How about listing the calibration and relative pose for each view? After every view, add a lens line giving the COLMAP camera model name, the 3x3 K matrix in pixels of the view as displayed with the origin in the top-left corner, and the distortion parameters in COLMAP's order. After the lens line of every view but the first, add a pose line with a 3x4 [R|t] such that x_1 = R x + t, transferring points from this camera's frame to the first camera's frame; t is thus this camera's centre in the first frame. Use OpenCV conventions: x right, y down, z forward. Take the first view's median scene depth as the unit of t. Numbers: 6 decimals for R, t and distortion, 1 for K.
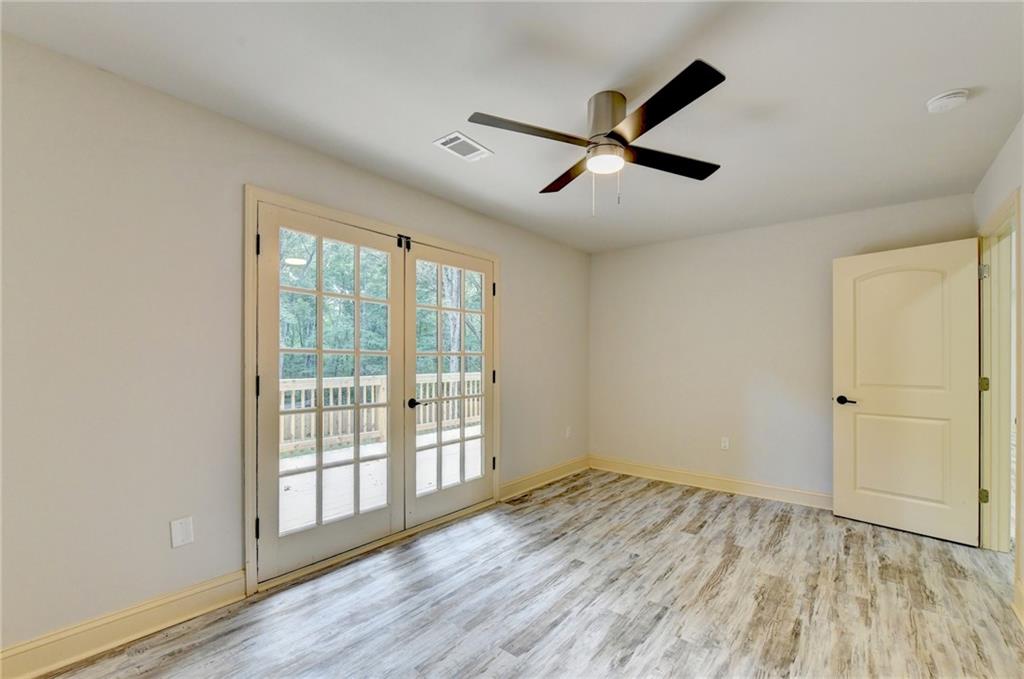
lens RADIAL K [[432.0, 0, 532.9], [0, 432.0, 359.1], [0, 0, 1]] dist [-0.006959, 0.000176]
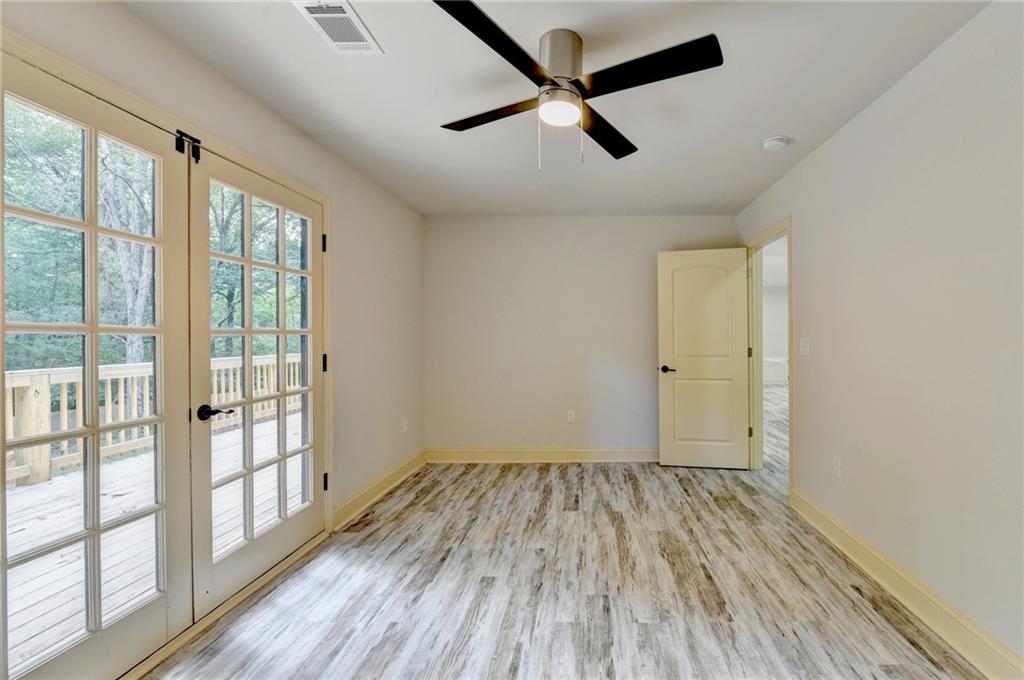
lens RADIAL K [[432.0, 0, 590.8], [0, 432.0, 337.8], [0, 0, 1]] dist [-0.006959, 0.000176]
pose [[0.795321, -0.011165, 0.606085, -0.216510], [0.008757, 0.999938, 0.006929, -0.004792], [-0.606125, -0.000203, 0.795369, 0.187827]]
